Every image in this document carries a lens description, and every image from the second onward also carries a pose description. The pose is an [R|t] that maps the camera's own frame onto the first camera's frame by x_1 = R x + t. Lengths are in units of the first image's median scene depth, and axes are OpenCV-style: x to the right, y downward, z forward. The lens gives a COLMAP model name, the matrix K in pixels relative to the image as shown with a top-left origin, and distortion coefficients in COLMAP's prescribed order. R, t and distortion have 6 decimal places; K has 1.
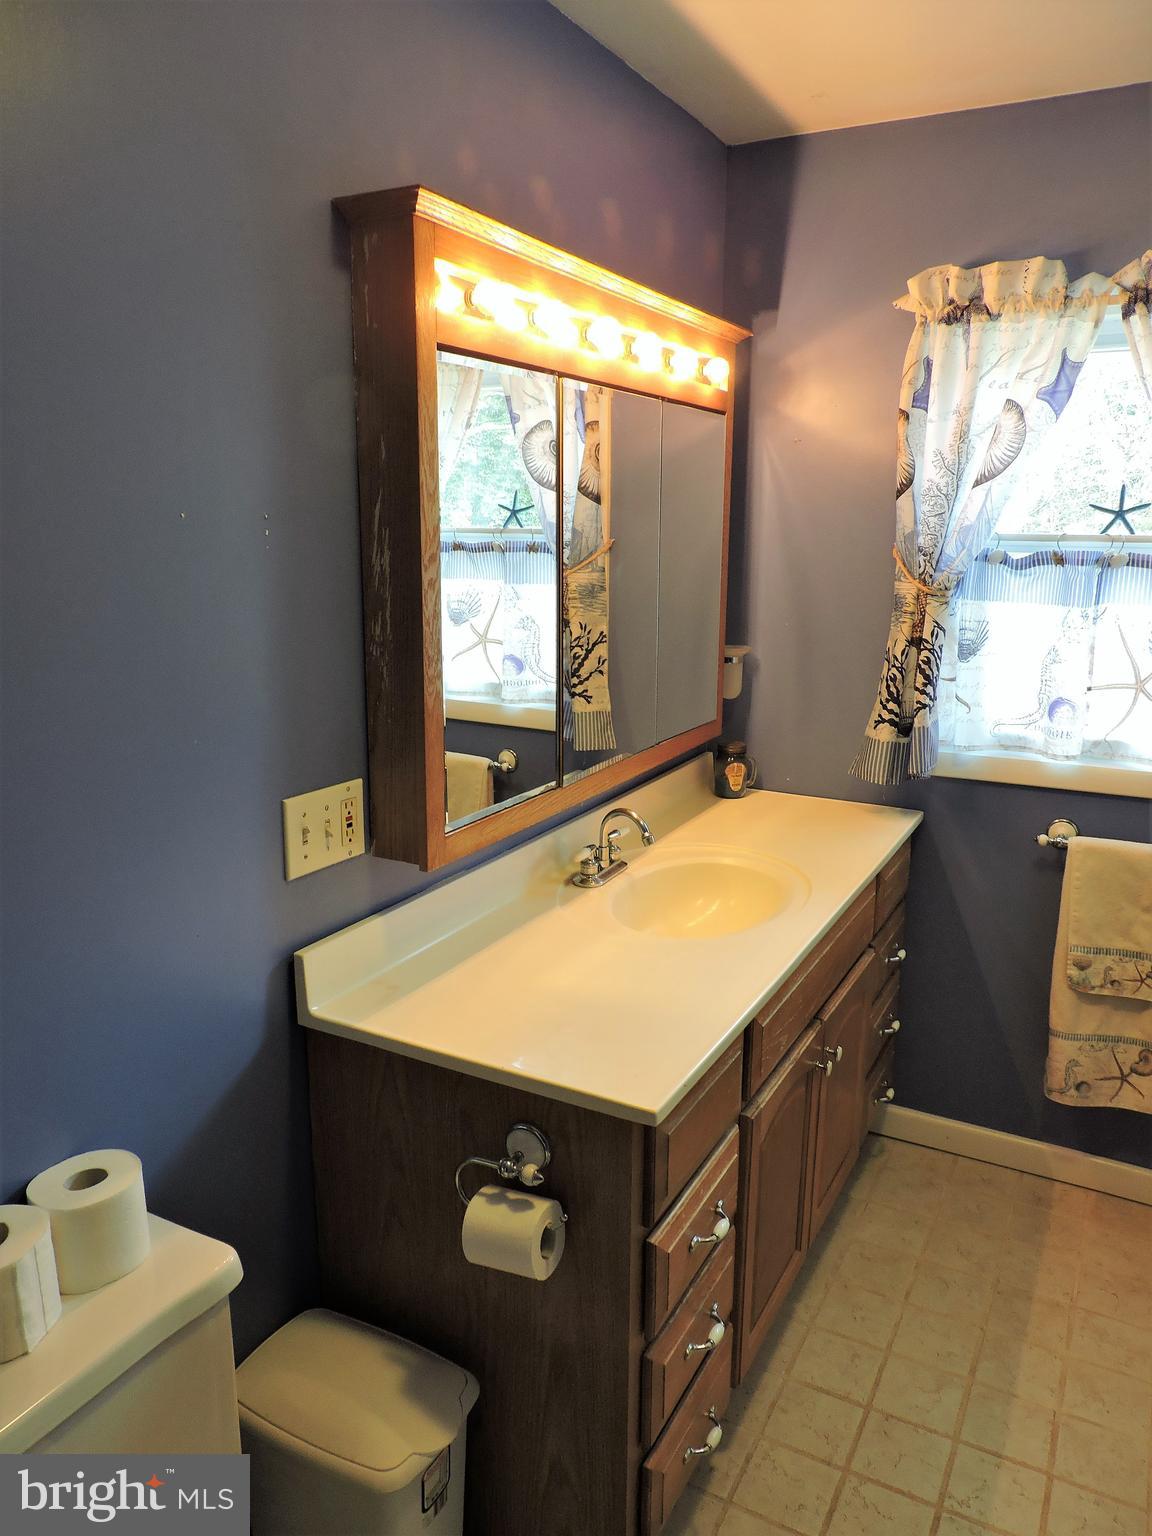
lens RADIAL K [[1093.7, 0, 573.5], [0, 1093.7, 764.8], [0, 0, 1]] dist [-0.021104, 0.005053]
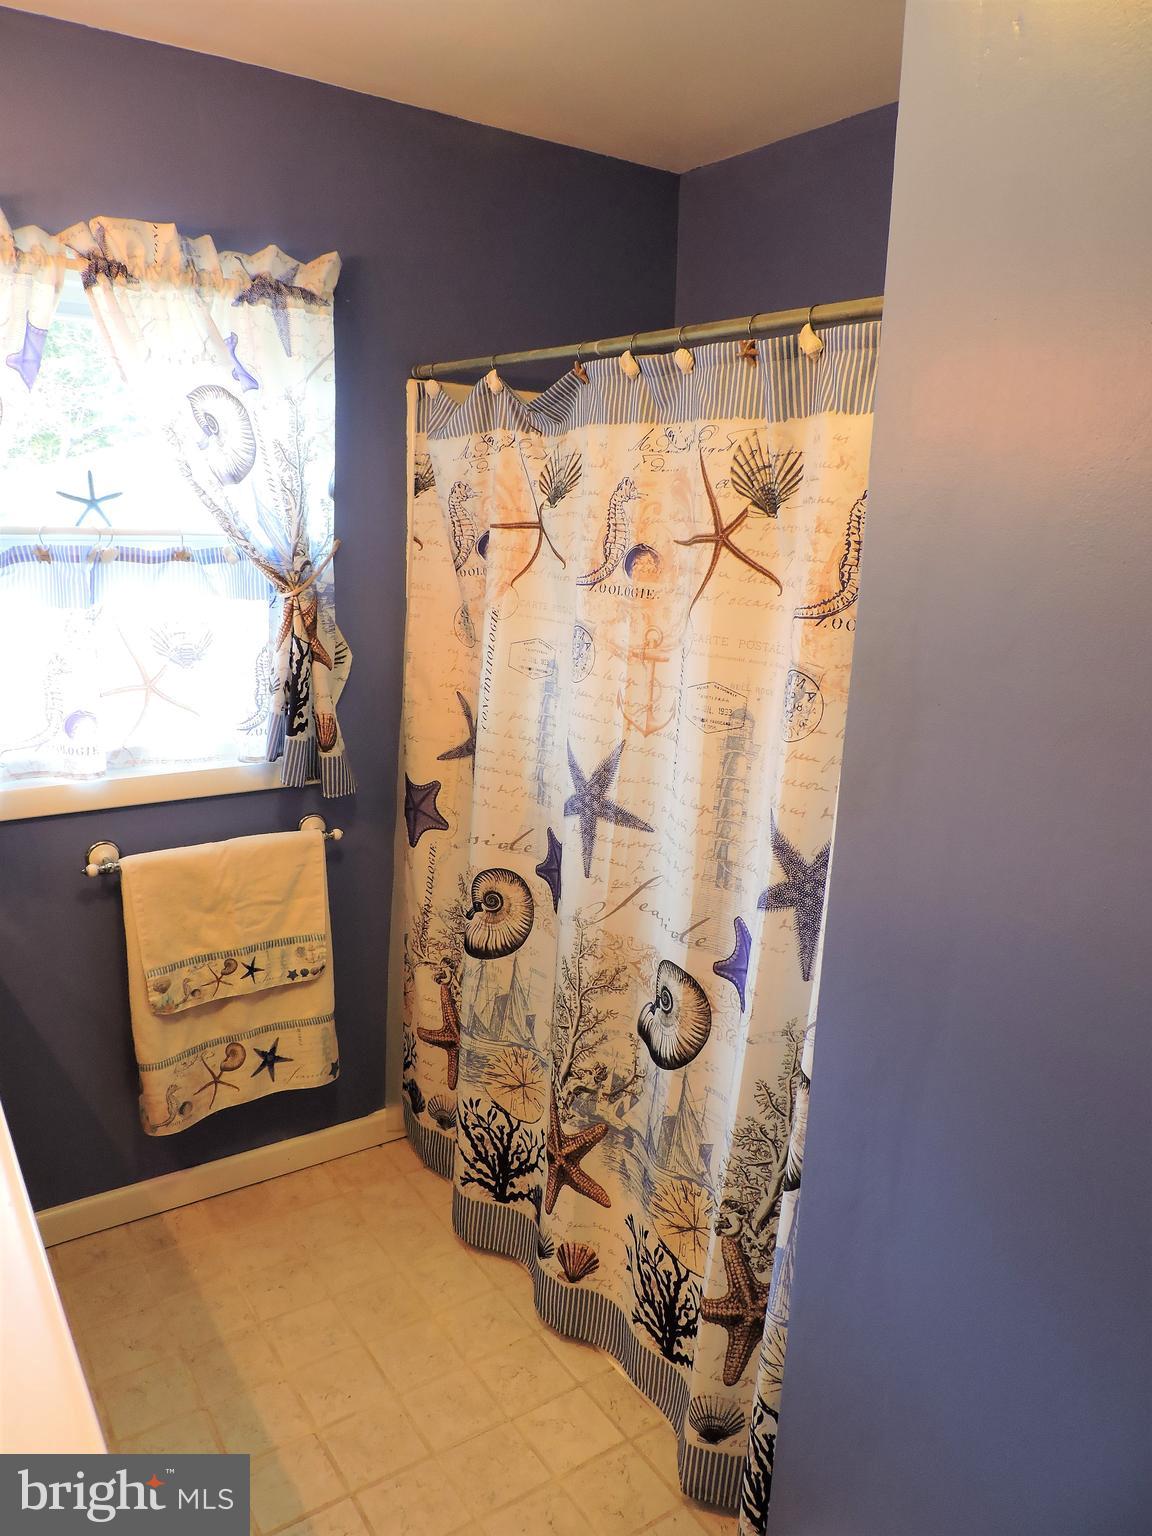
lens RADIAL K [[1093.7, 0, 569.9], [0, 1093.7, 764.8], [0, 0, 1]] dist [-0.021104, 0.005053]
pose [[0.460658, -0.192738, 0.866399, -0.159623], [0.162361, 0.977966, 0.131231, -0.075437], [-0.872601, 0.080217, 0.481801, 0.240488]]
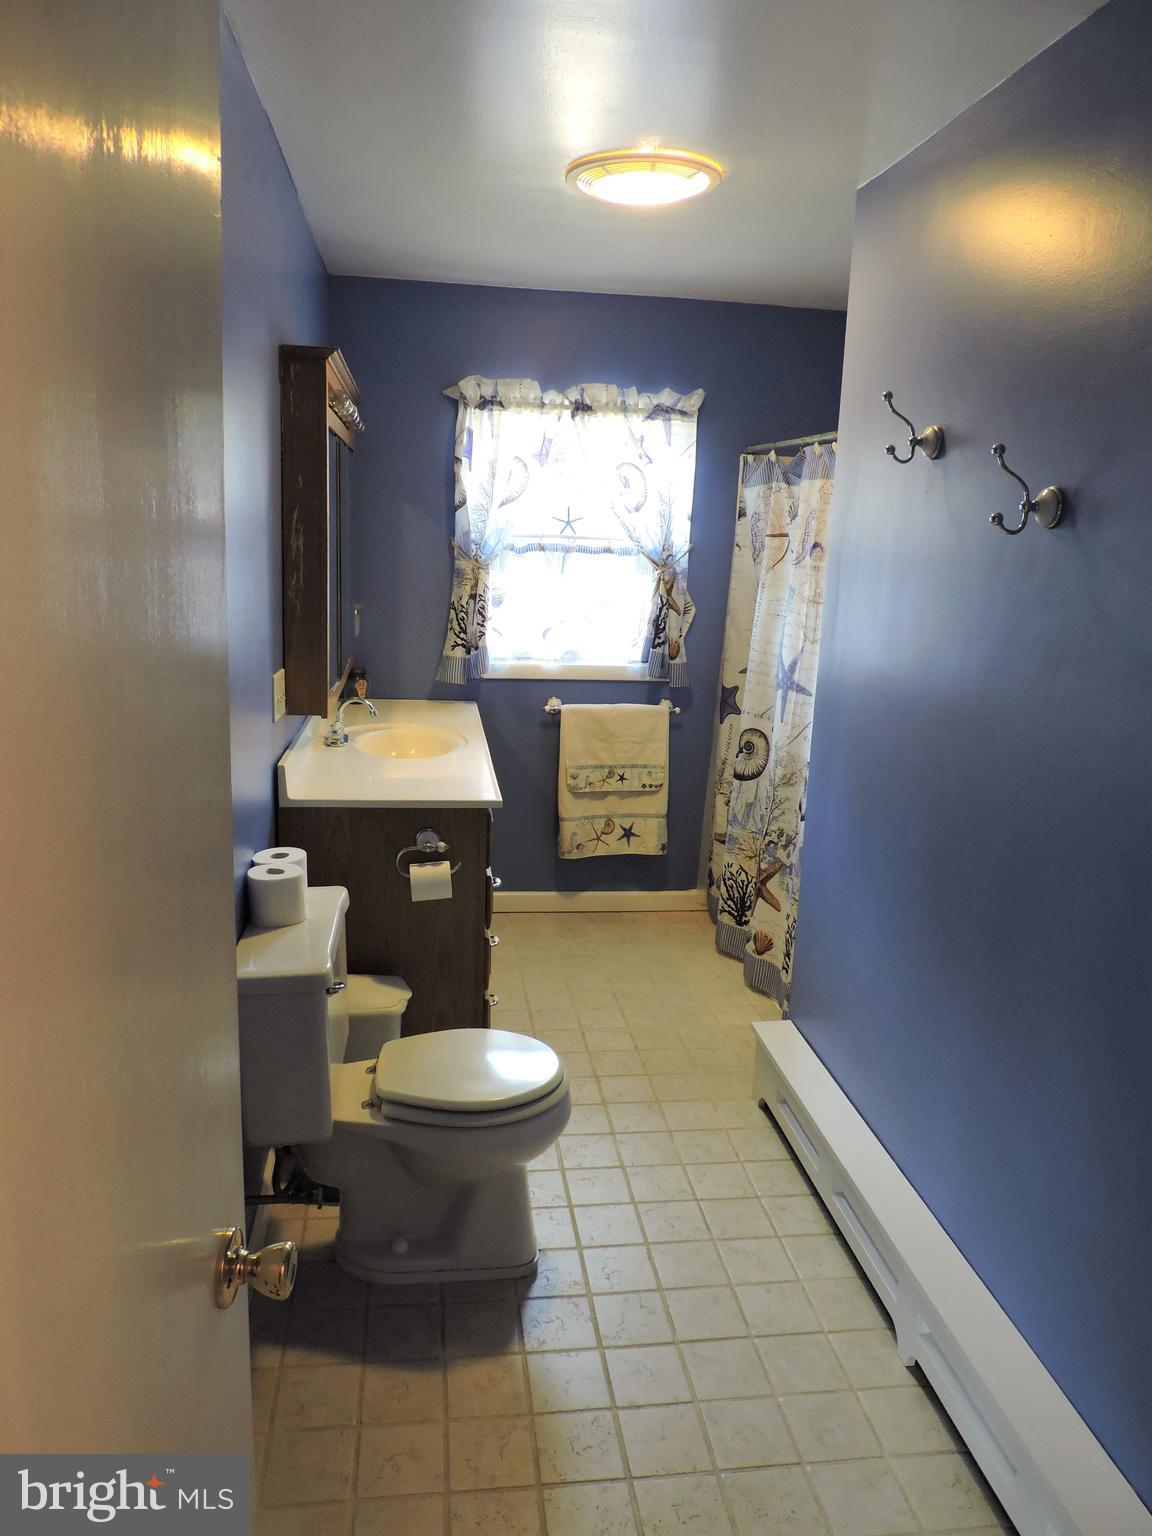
lens RADIAL K [[1093.7, 0, 567.1], [0, 1093.7, 757.2], [0, 0, 1]] dist [-0.021104, 0.005053]
pose [[0.812337, -0.094868, 0.575420, -0.608709], [0.094119, 0.995072, 0.031184, 0.102560], [-0.575543, 0.028826, 0.817263, -0.486453]]
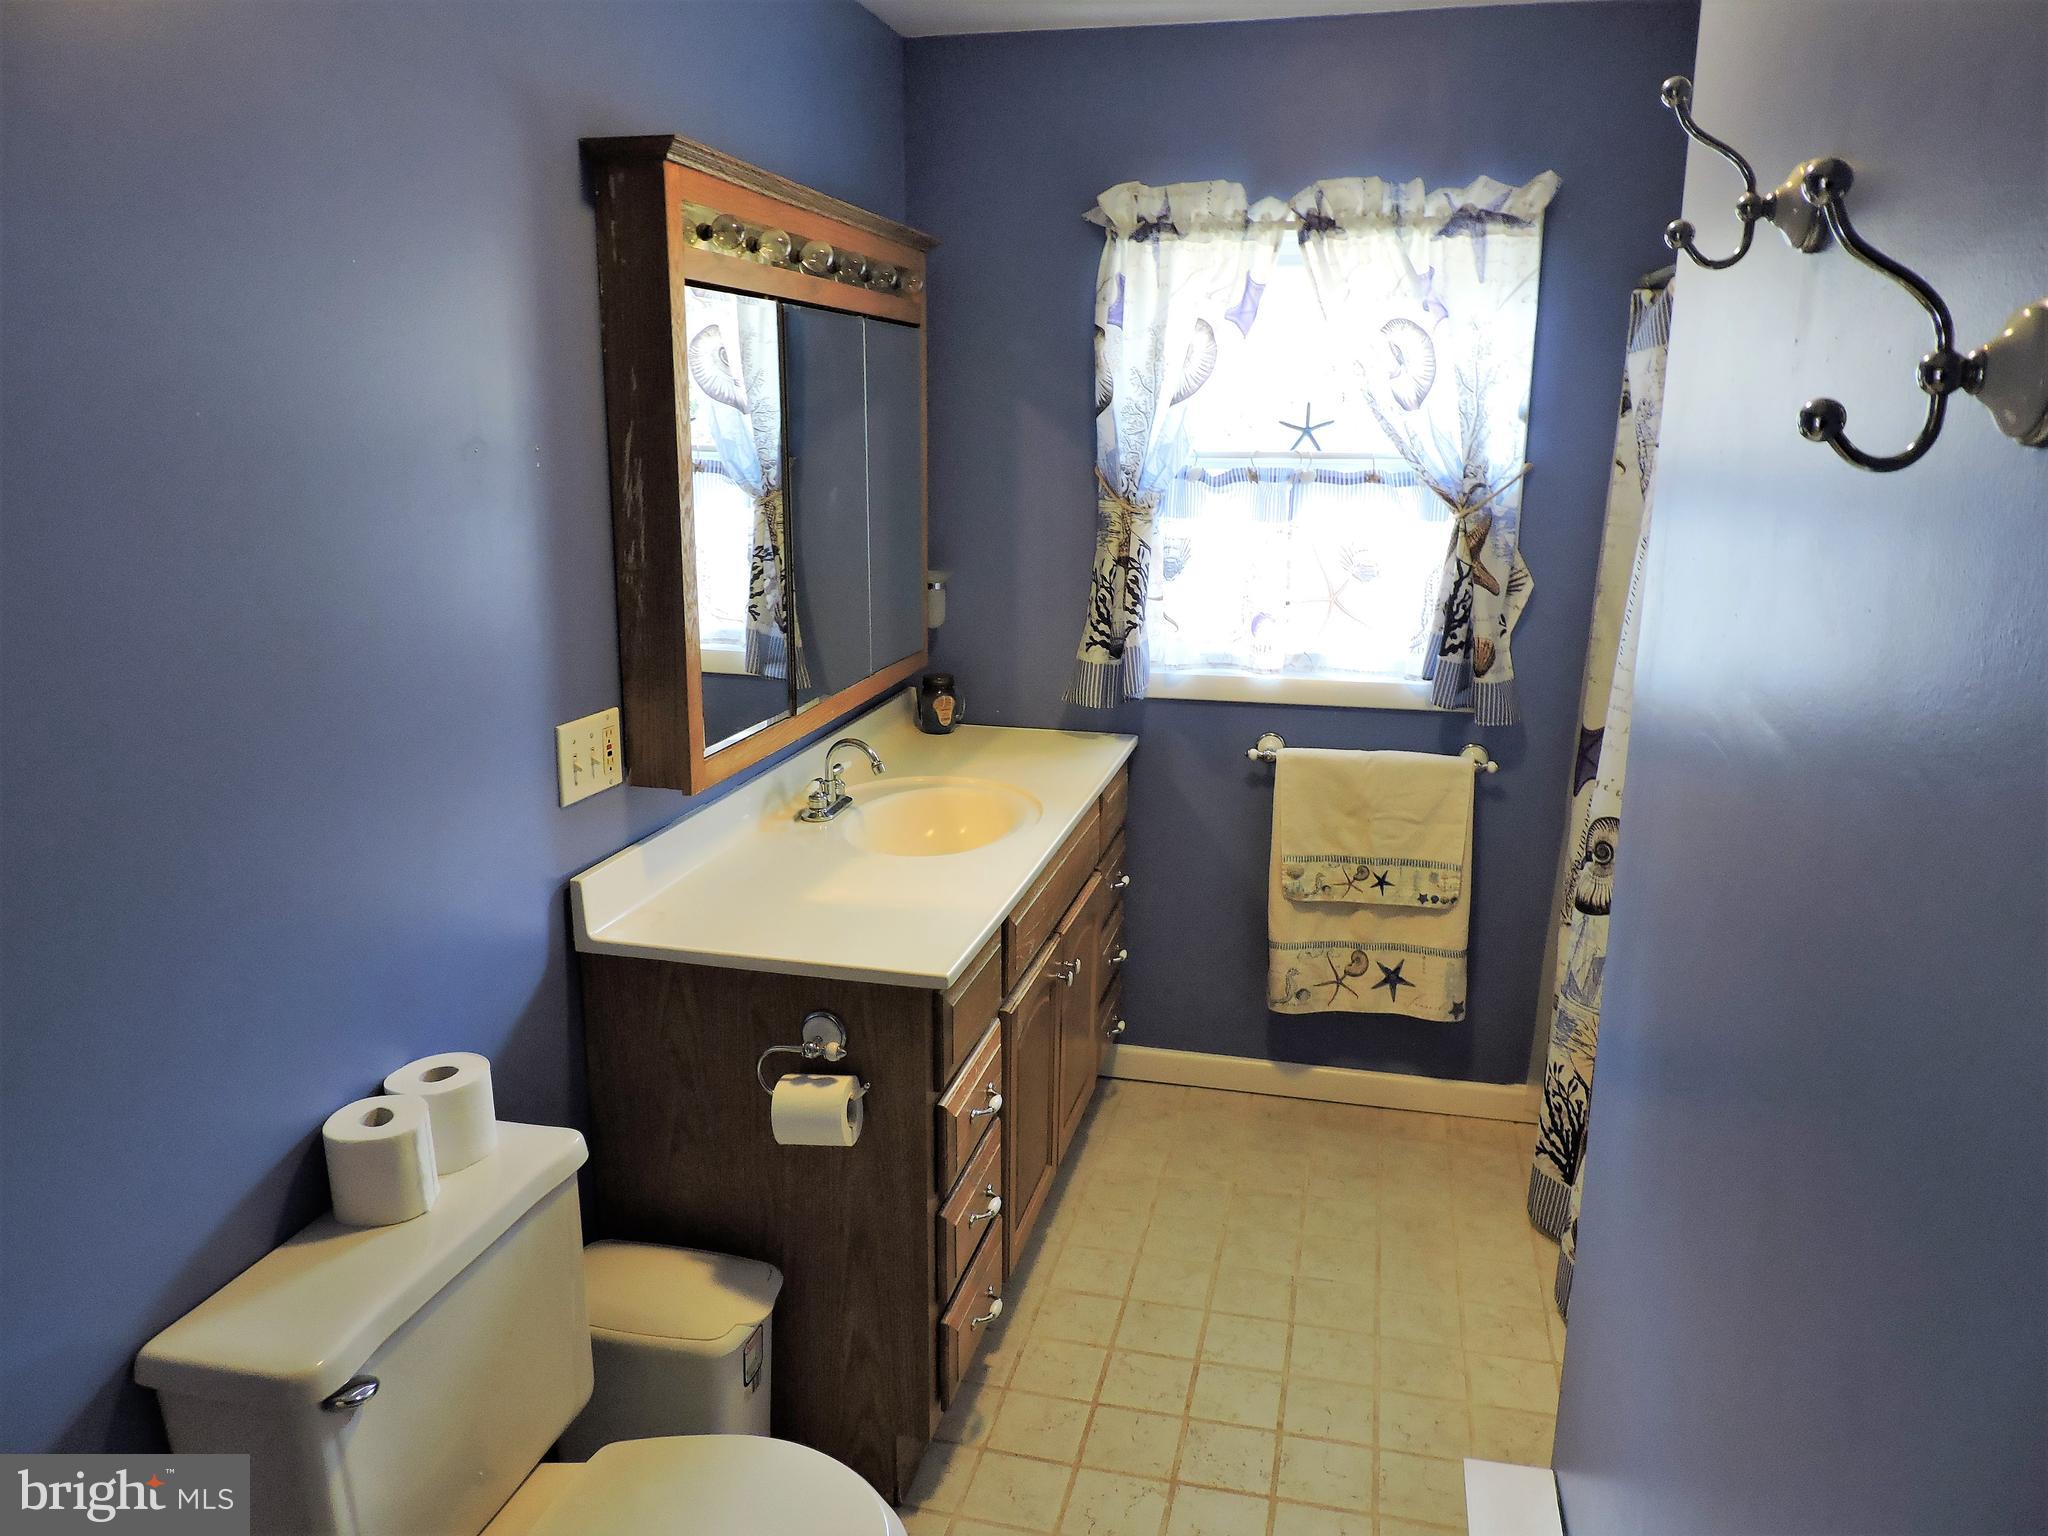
lens RADIAL K [[1458.3, 0, 1014.8], [0, 1458.3, 763.5], [0, 0, 1]] dist [-0.021104, 0.005053]
pose [[0.968242, -0.058171, 0.243152, -0.122293], [0.054852, 0.998286, 0.020405, 0.041190], [-0.243922, -0.006420, 0.969774, -0.280083]]
